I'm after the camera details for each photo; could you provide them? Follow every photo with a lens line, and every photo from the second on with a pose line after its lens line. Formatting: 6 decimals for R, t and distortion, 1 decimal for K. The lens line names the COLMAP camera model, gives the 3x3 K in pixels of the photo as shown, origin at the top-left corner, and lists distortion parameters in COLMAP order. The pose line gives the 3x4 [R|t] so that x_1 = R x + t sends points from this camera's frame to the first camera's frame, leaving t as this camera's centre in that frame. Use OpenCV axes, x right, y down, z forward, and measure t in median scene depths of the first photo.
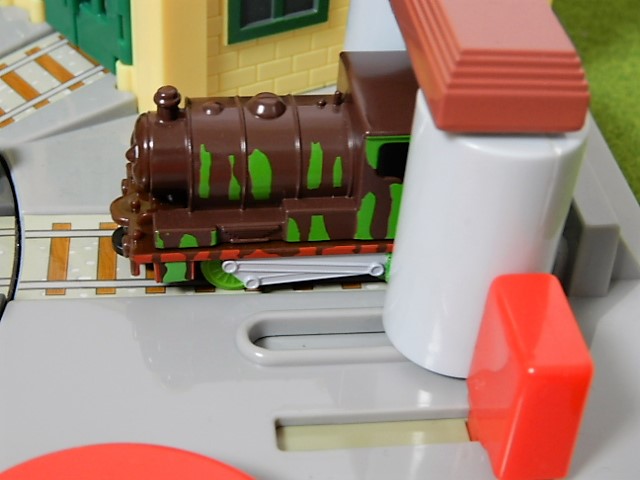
lens RADIAL K [[1202.4, 0, 320.0], [0, 1202.4, 240.0], [0, 0, 1]] dist [-0.131941, -0.105979]
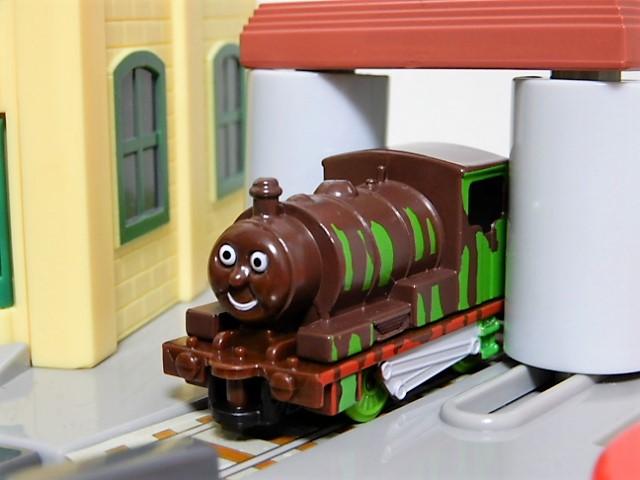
lens RADIAL K [[1202.4, 0, 320.0], [0, 1202.4, 240.0], [0, 0, 1]] dist [-0.131941, -0.105979]
pose [[0.730243, -0.222414, 0.645970, -0.625922], [0.472572, 0.847272, -0.242500, 0.125172], [-0.493377, 0.482351, 0.723821, 0.383698]]
